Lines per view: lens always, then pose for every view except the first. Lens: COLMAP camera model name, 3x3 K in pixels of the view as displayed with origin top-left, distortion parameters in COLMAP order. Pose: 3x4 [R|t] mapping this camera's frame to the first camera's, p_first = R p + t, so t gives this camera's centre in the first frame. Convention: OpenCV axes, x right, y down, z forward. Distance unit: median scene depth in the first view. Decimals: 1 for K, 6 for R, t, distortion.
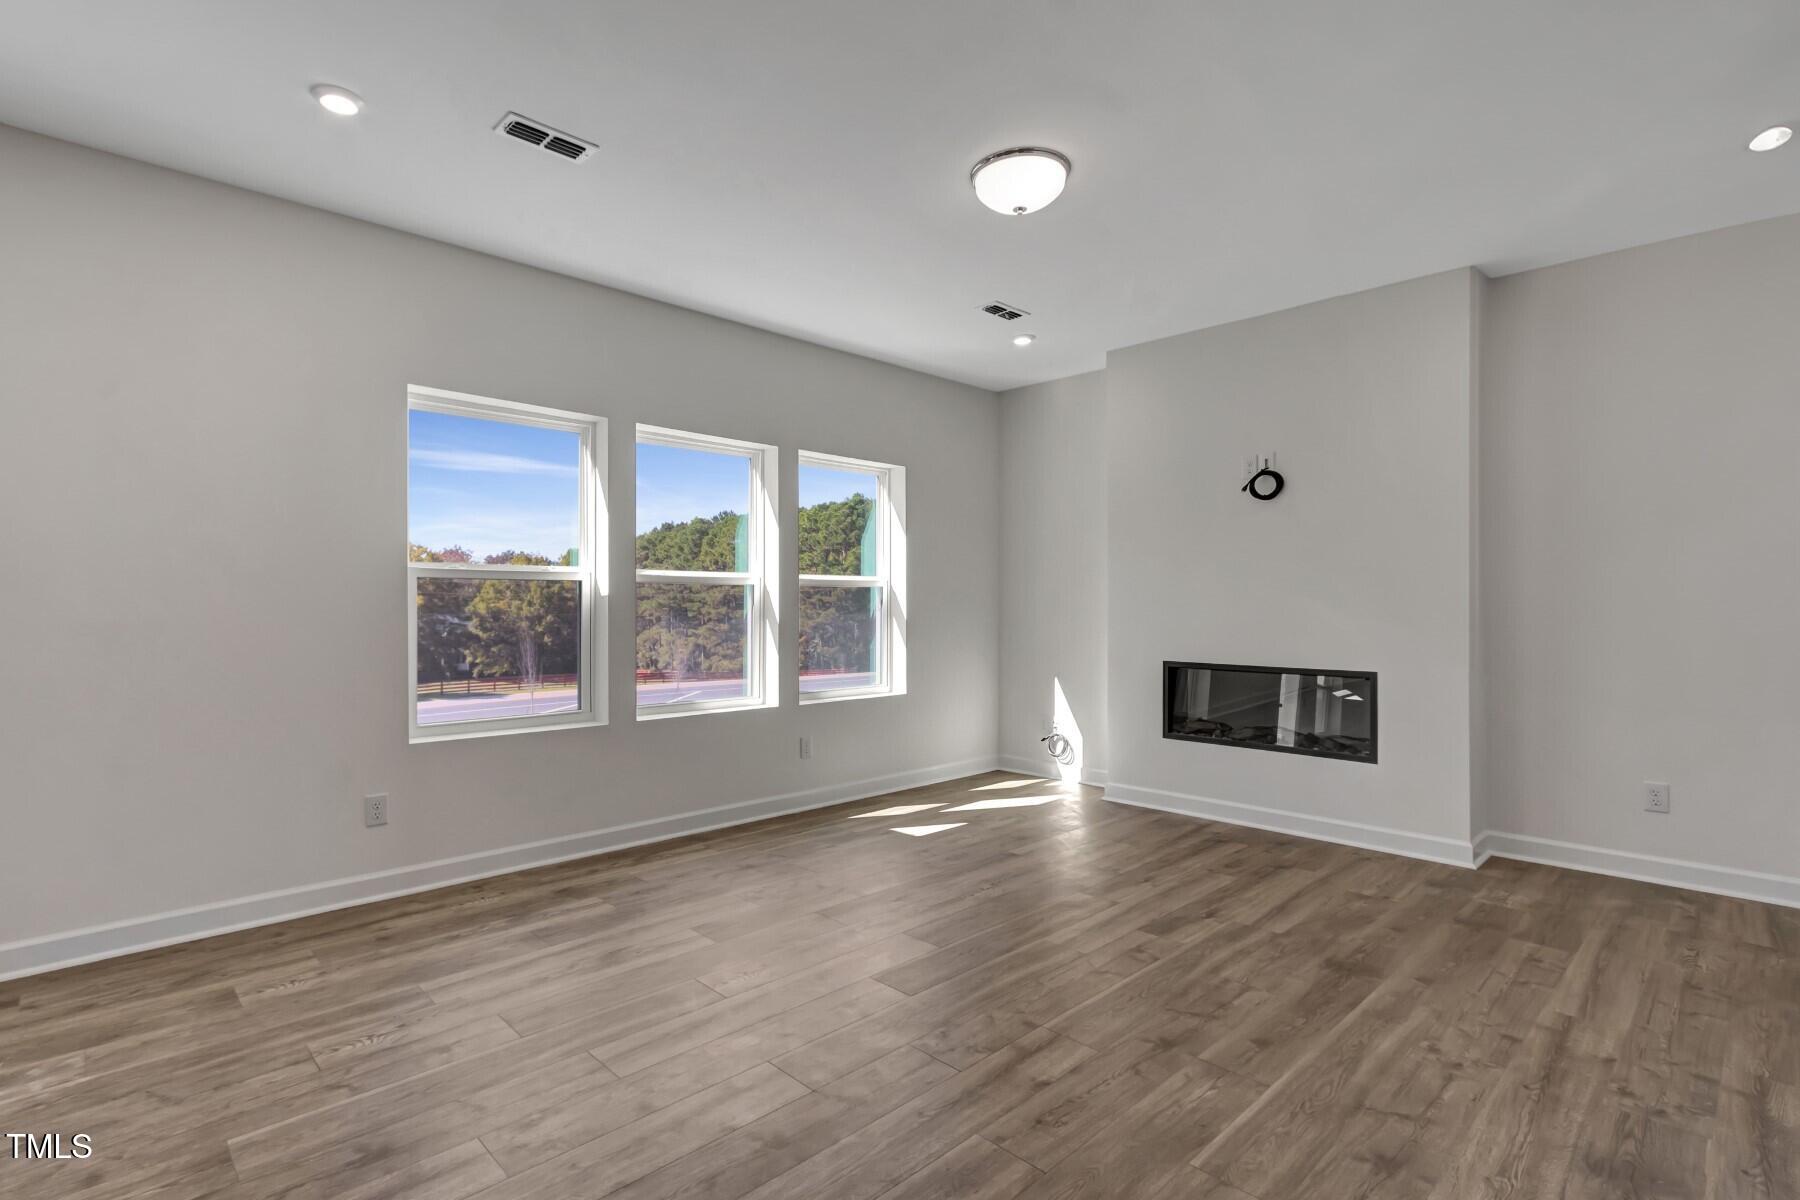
lens RADIAL K [[825.9, 0, 899.3], [0, 825.9, 602.6], [0, 0, 1]] dist [-0.008160, 0.000101]
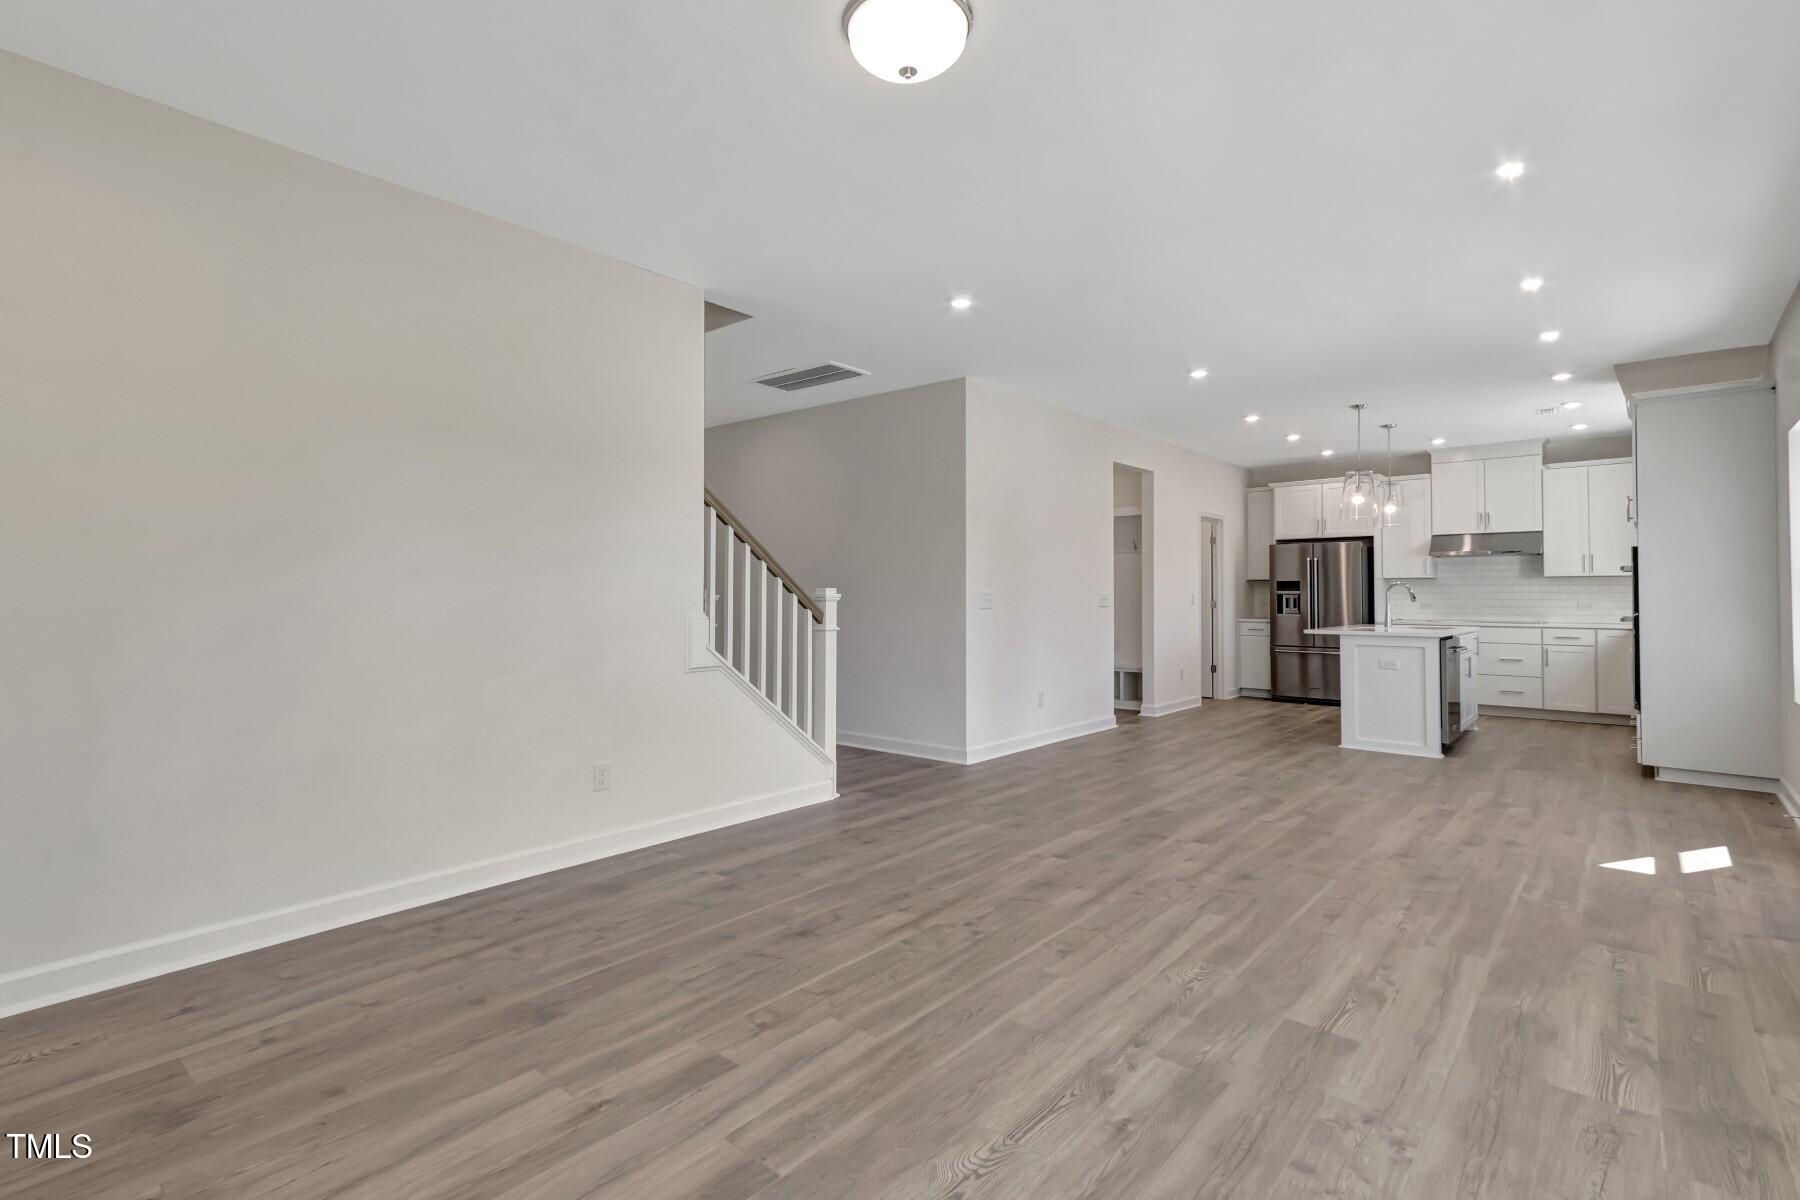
lens RADIAL K [[825.9, 0, 894.7], [0, 825.9, 594.0], [0, 0, 1]] dist [-0.008160, 0.000101]
pose [[-0.995542, 0.000970, -0.094315, 0.275291], [0.001631, 0.999975, -0.006929, 0.009088], [0.094306, -0.007052, -0.995518, 2.092203]]
